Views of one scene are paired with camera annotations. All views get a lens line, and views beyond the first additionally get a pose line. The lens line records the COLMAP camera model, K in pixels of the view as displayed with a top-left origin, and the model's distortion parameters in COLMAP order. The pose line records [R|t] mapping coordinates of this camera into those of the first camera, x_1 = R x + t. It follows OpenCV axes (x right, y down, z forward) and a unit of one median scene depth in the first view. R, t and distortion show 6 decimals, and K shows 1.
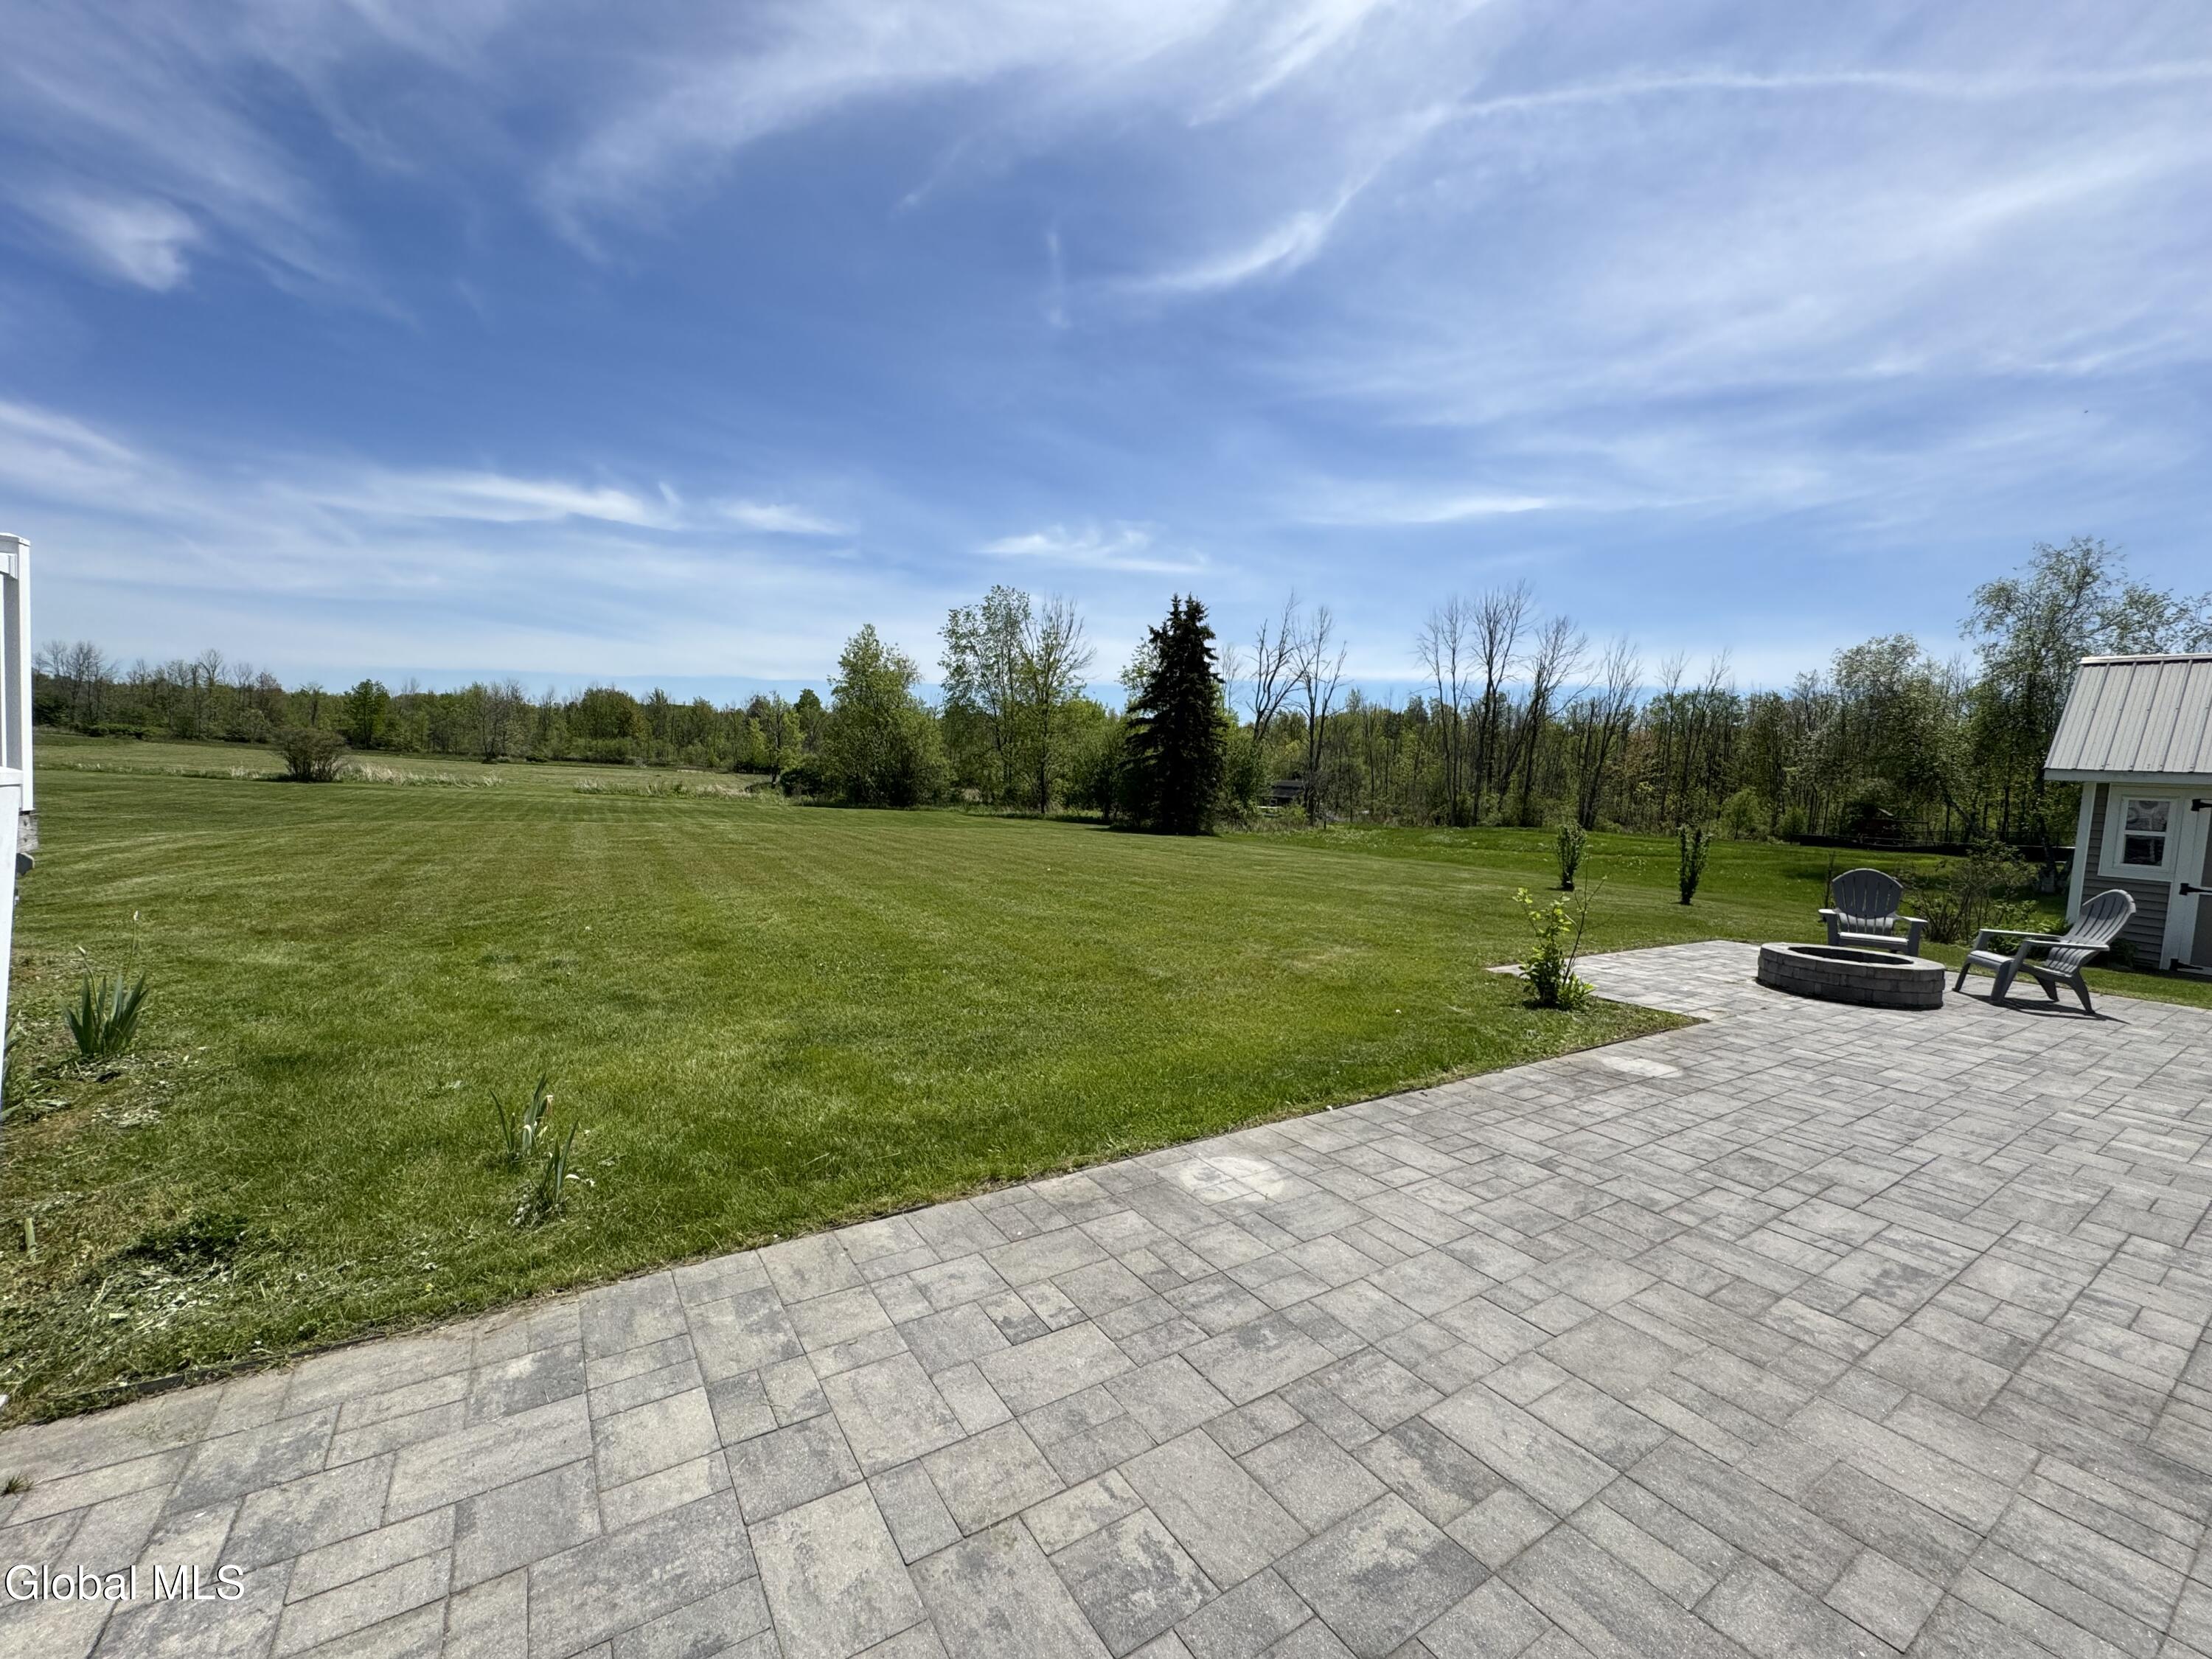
lens RADIAL K [[888.0, 0, 1109.2], [0, 888.0, 796.0], [0, 0, 1]] dist [-0.000531, 0.000487]
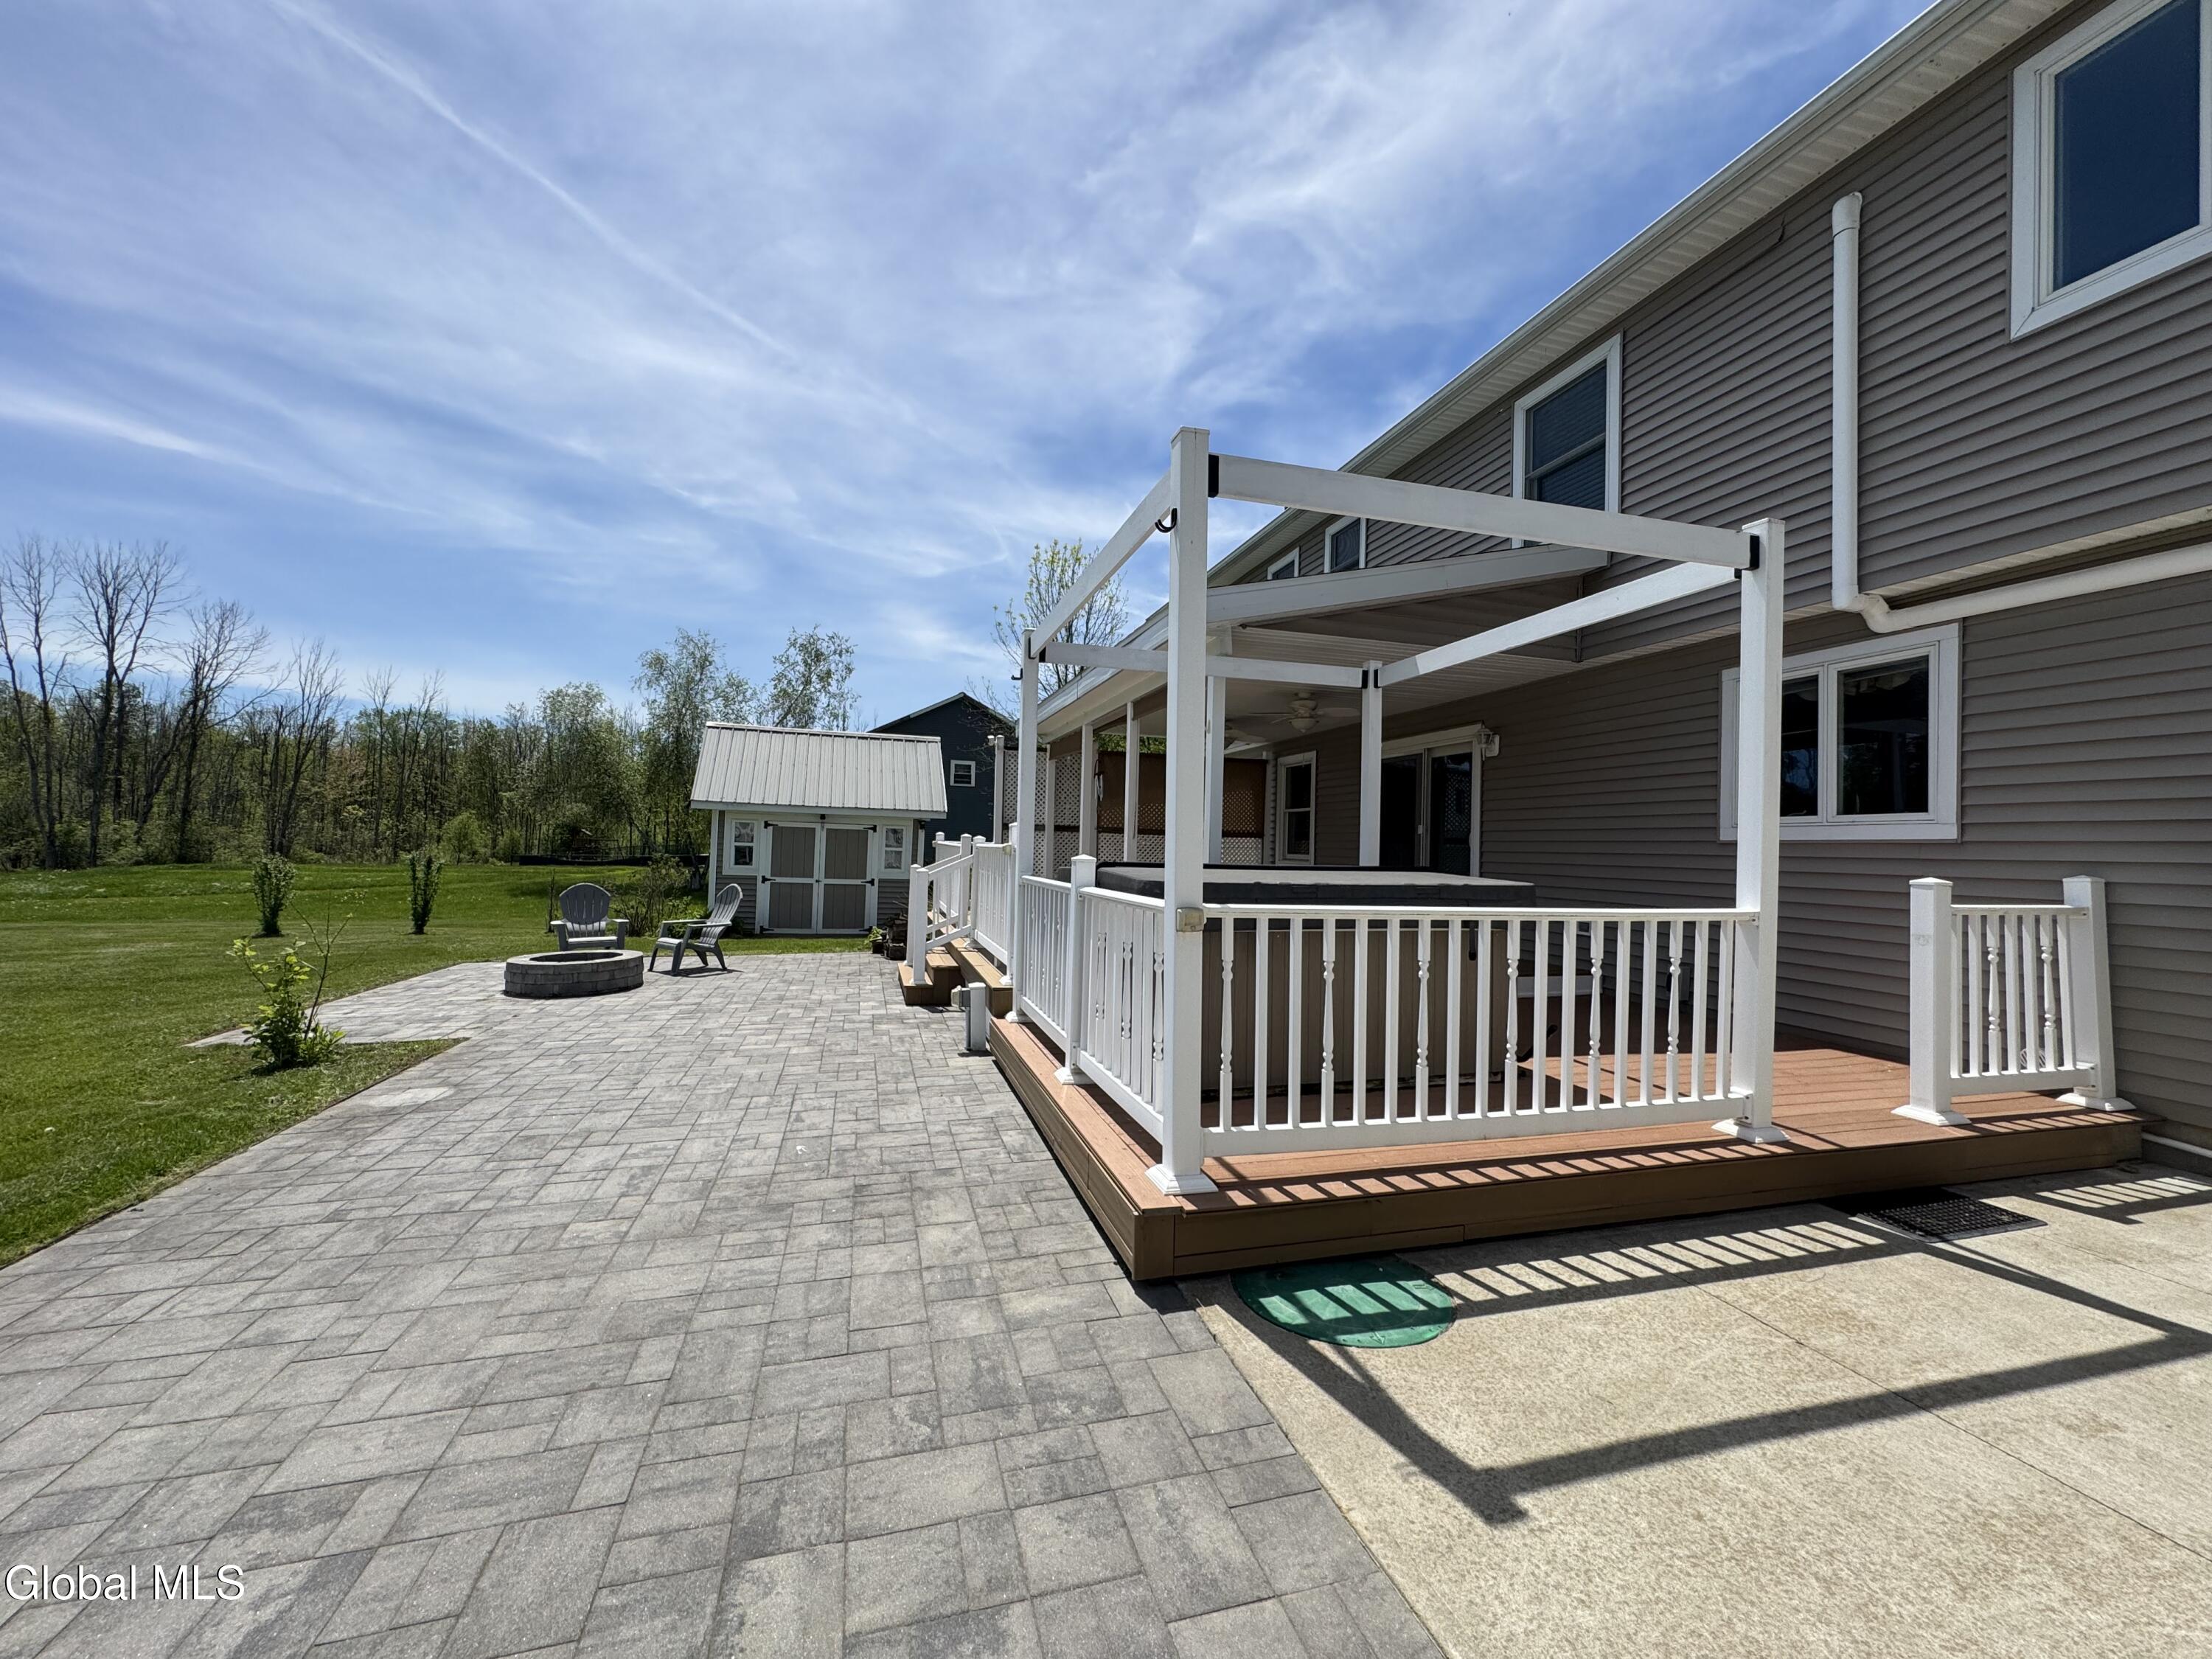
lens RADIAL K [[896.5, 0, 1106.0], [0, 896.5, 829.5], [0, 0, 1]] dist [0.002035, 0.000172]
pose [[0.315574, -0.024872, 0.948575, -0.080168], [0.011469, 0.999683, 0.022397, -0.010964], [-0.948832, 0.003811, 0.315759, -0.056666]]
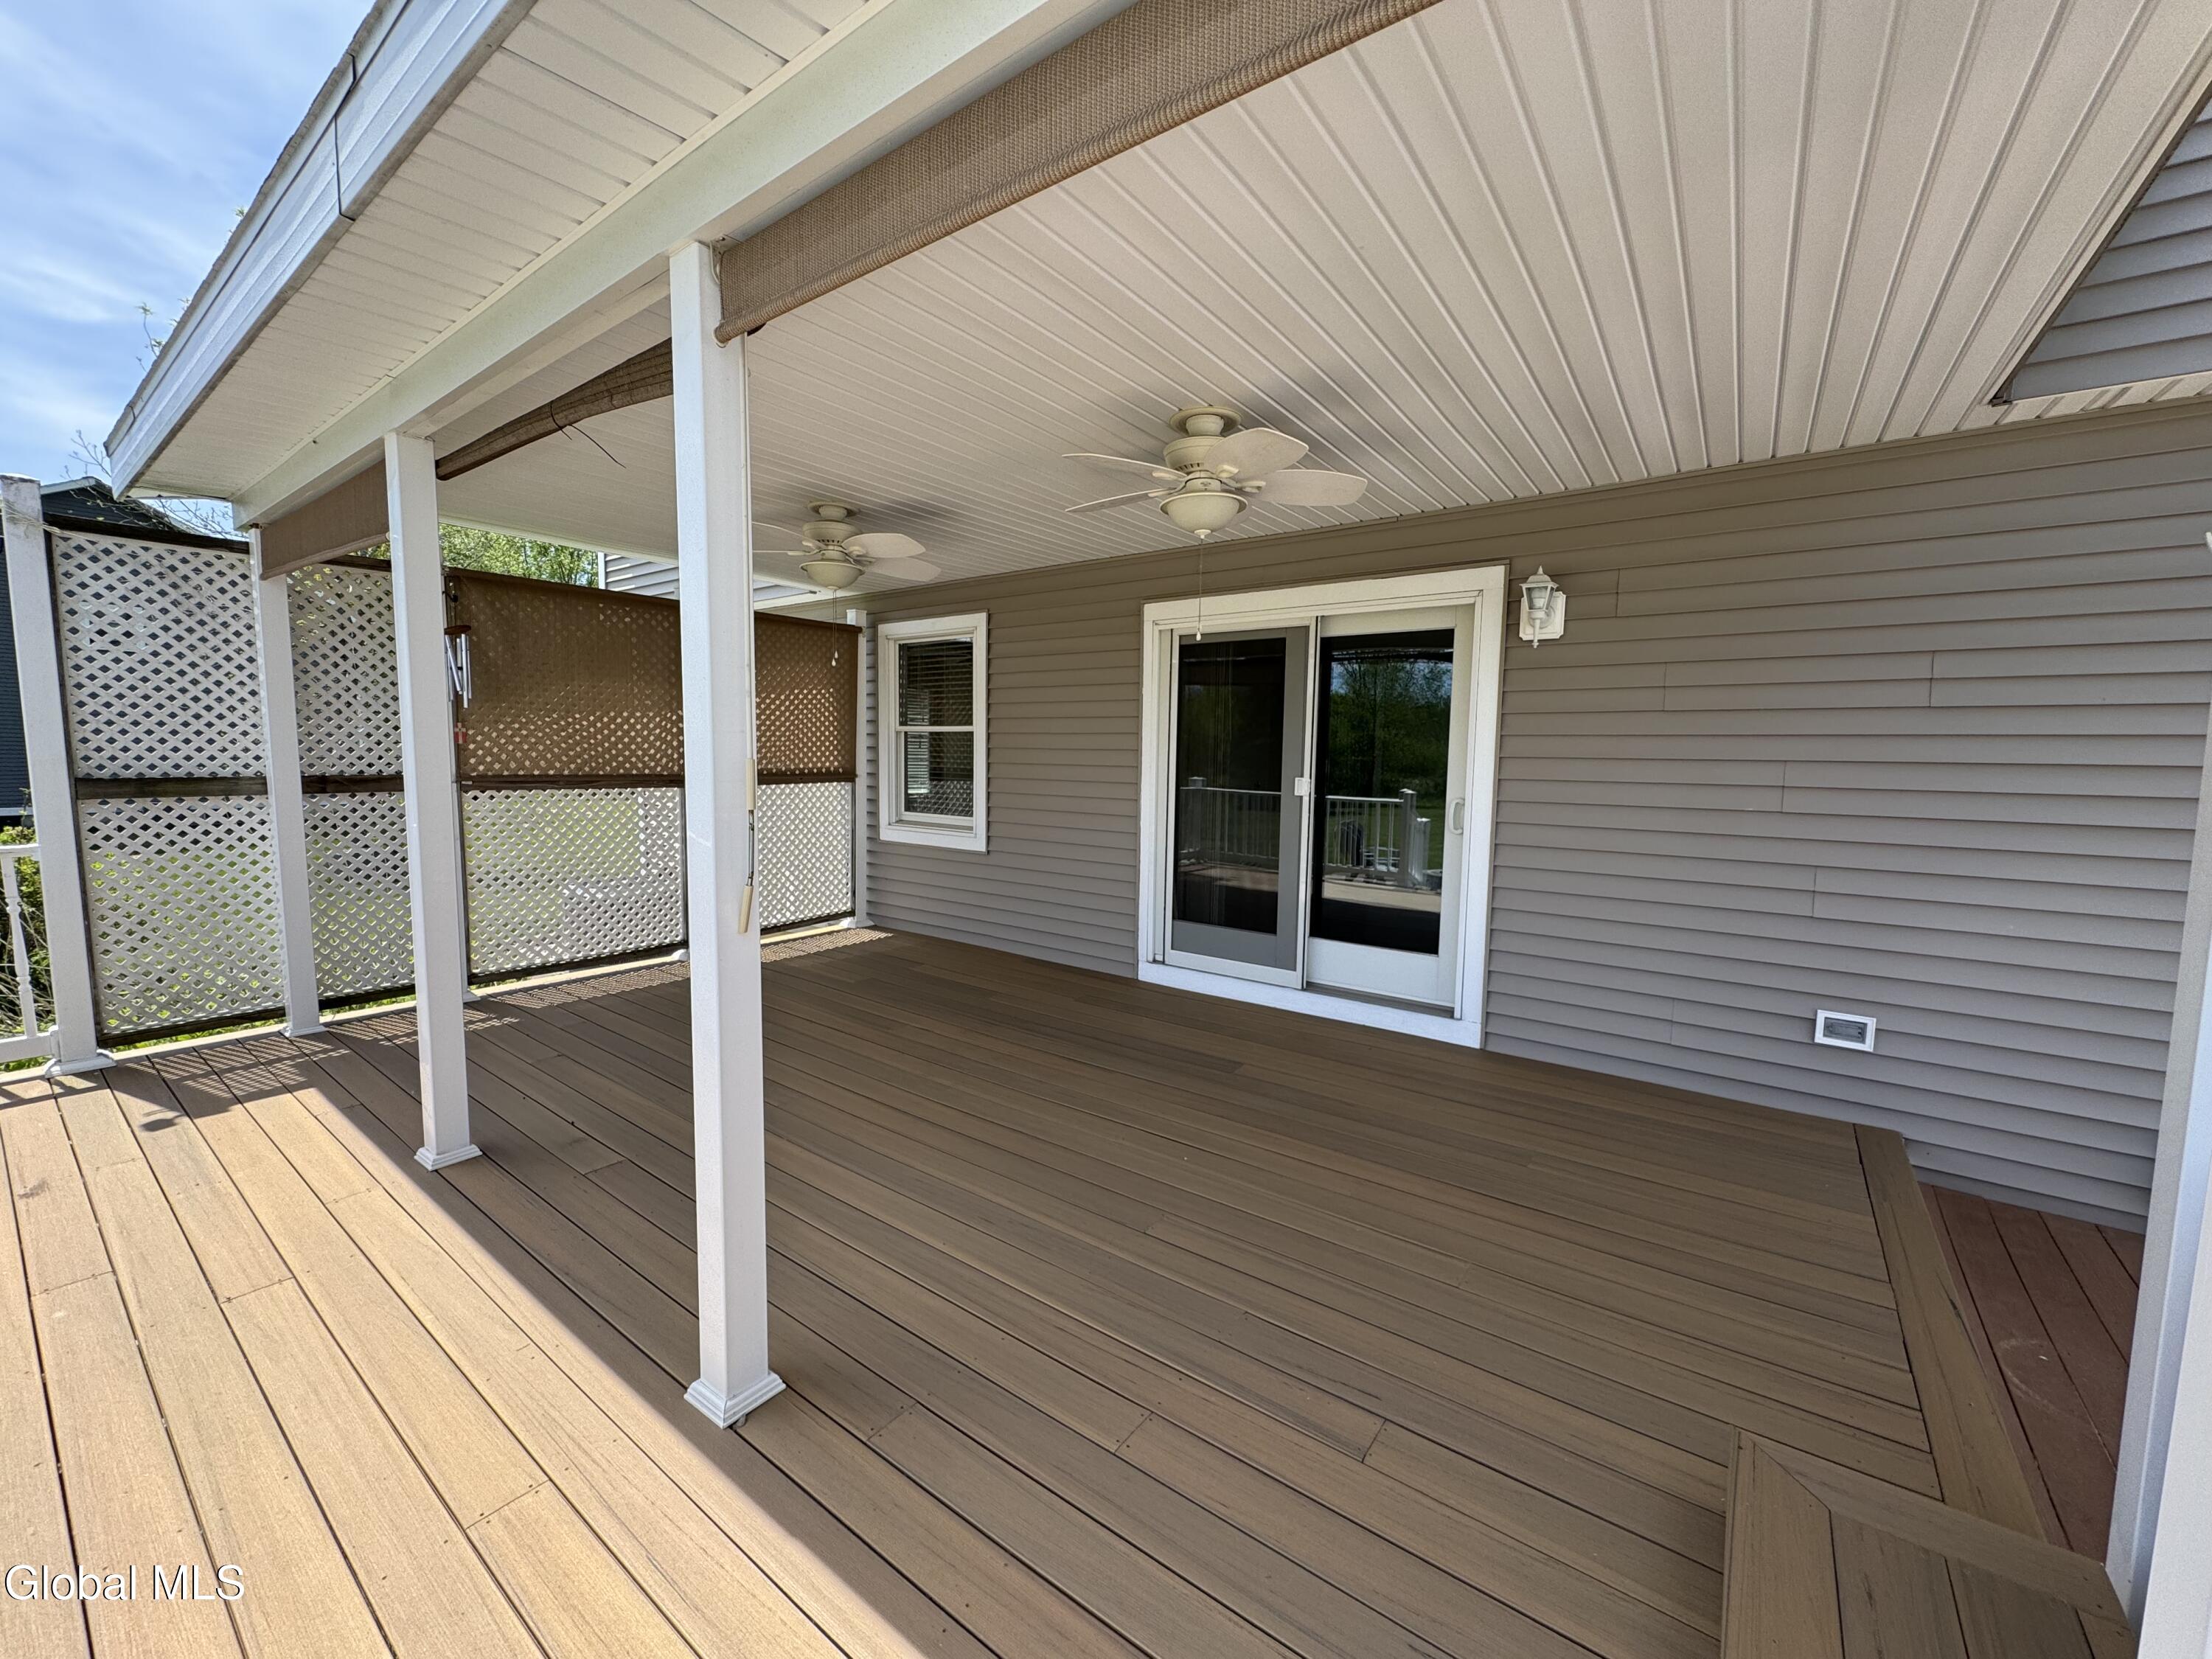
lens RADIAL K [[874.7, 0, 1106.0], [0, 874.7, 829.5], [0, 0, 1]] dist [0.000349, -0.000047]
pose [[-0.332043, -0.140841, 0.932690, 0.810746], [-0.009428, 0.989236, 0.146024, -0.035526], [-0.943217, 0.039692, -0.329797, 0.275451]]
